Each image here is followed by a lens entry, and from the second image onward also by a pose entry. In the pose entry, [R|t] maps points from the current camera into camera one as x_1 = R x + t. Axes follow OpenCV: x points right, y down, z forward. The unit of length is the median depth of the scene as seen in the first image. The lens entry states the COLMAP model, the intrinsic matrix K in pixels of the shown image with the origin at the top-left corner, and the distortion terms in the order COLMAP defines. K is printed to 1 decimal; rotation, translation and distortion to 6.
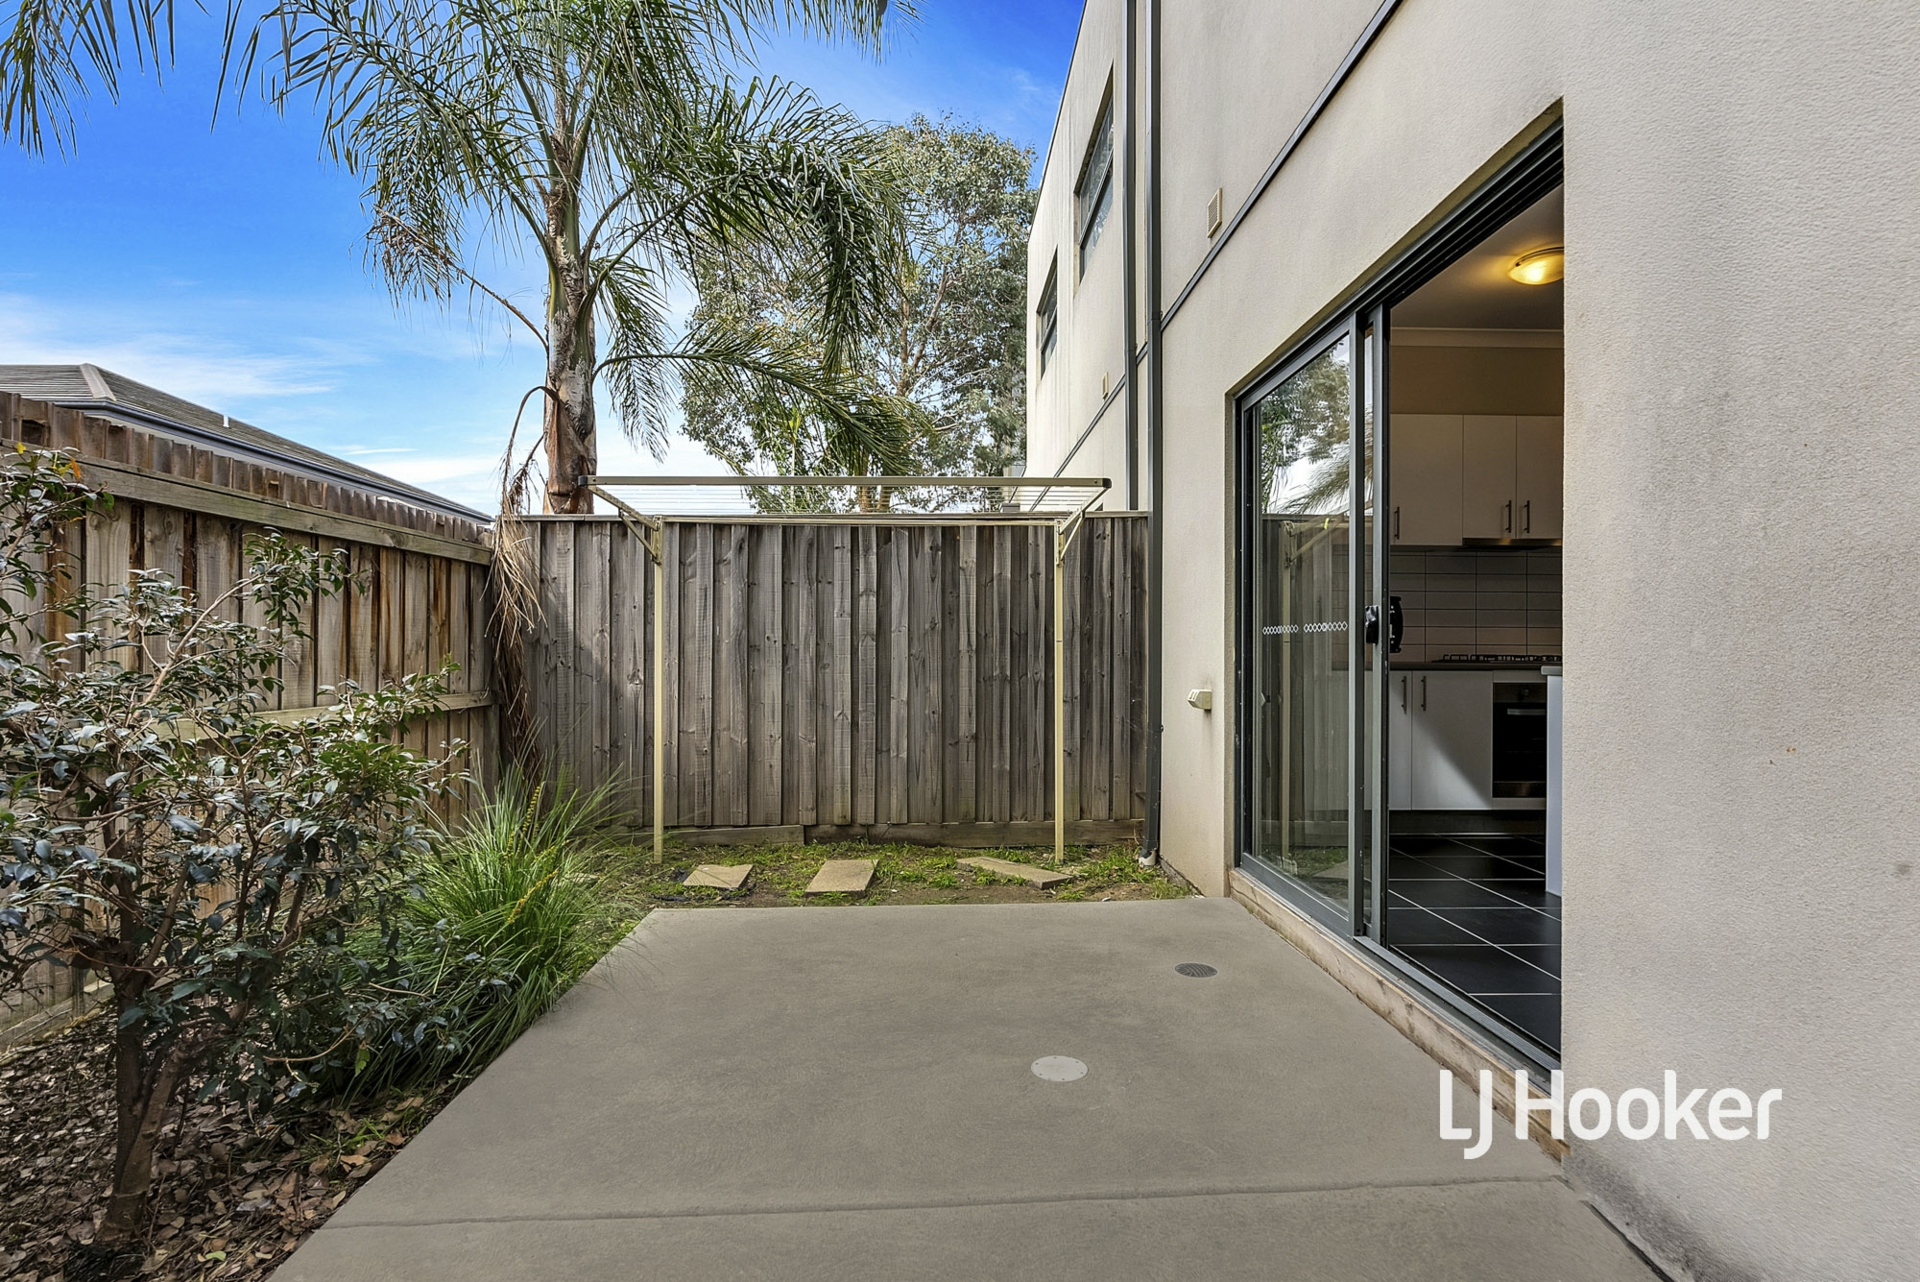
lens RADIAL K [[873.4, 0, 953.0], [0, 873.4, 652.3], [0, 0, 1]] dist [0.000650, 0.001002]
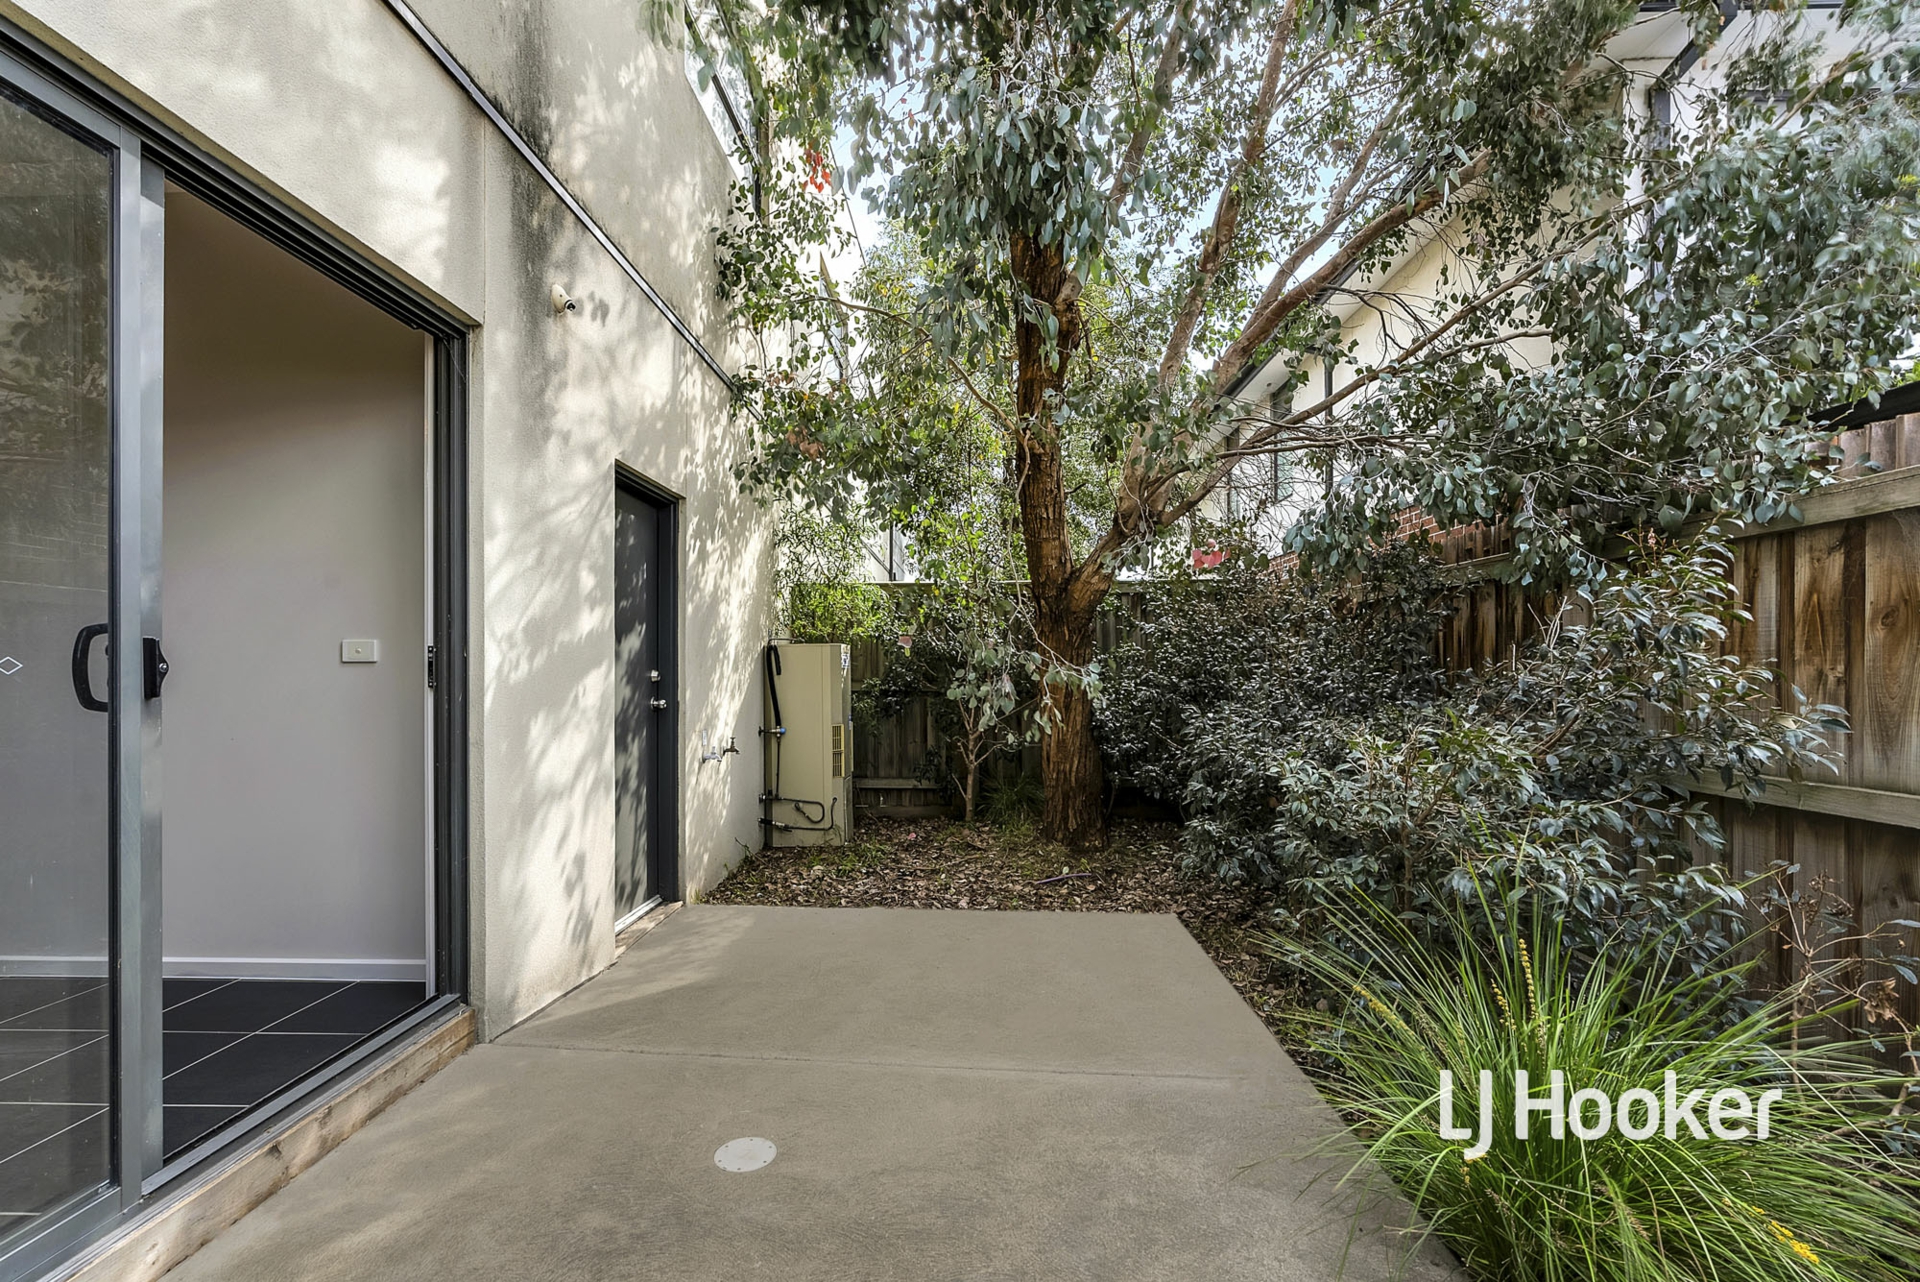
lens RADIAL K [[873.4, 0, 958.3], [0, 873.4, 654.3], [0, 0, 1]] dist [0.000650, 0.001002]
pose [[-0.998905, 0.007198, 0.046234, -0.149066], [0.006602, 0.999893, -0.013033, -0.035663], [-0.046323, -0.012713, -0.998846, 1.920261]]
